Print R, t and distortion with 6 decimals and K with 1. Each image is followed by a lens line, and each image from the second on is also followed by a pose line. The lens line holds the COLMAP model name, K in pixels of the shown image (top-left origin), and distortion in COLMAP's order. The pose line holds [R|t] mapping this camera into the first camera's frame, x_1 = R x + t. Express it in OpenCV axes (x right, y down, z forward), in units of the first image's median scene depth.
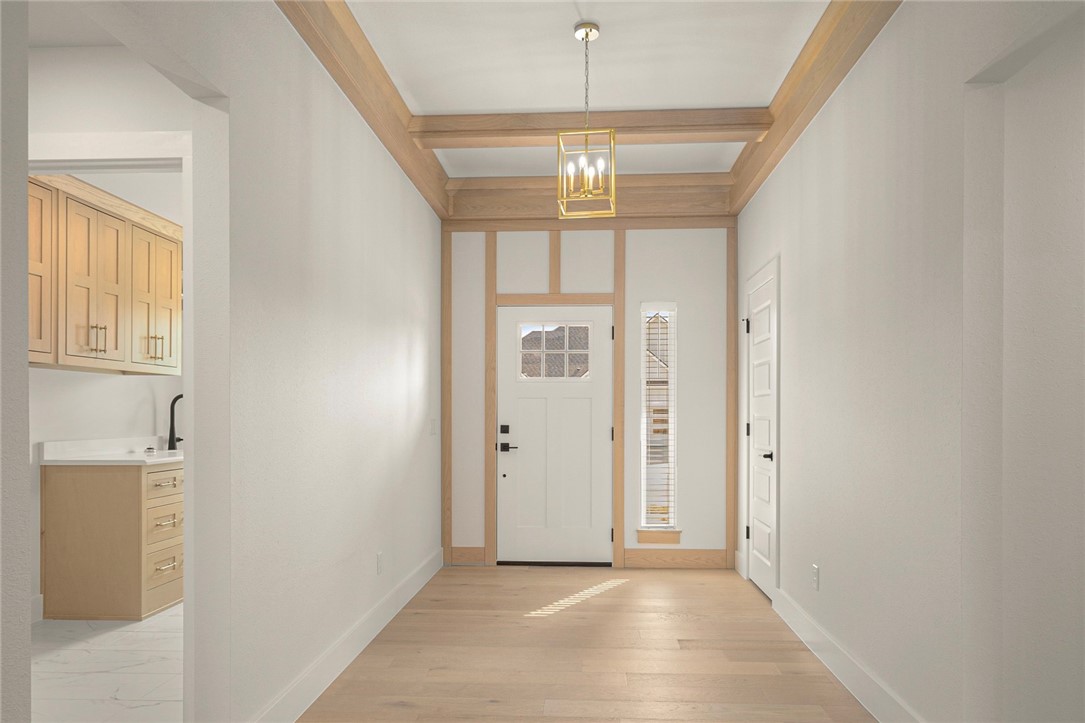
lens RADIAL K [[703.6, 0, 544.4], [0, 703.6, 415.4], [0, 0, 1]] dist [0.004666, 0.002375]
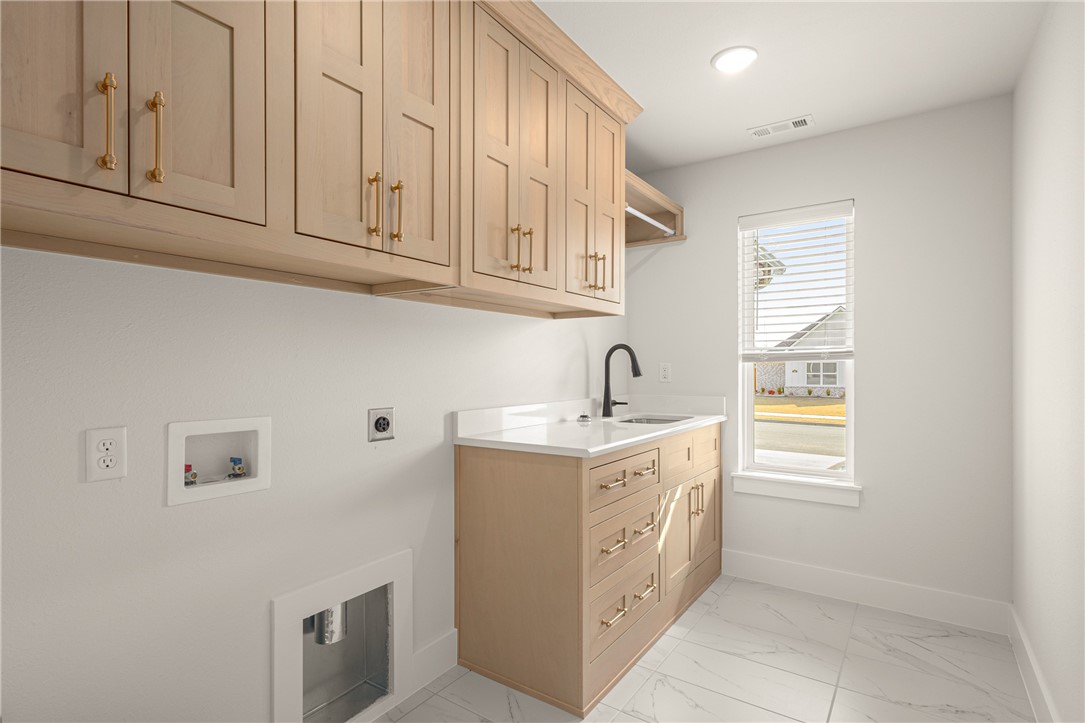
lens RADIAL K [[502.7, 0, 540.4], [0, 502.7, 367.4], [0, 0, 1]] dist [0.002907, 0.000502]
pose [[0.849842, -0.003187, -0.527028, -0.374935], [0.001711, 0.999993, -0.003289, -0.004225], [0.527034, 0.001893, 0.849842, 0.615940]]
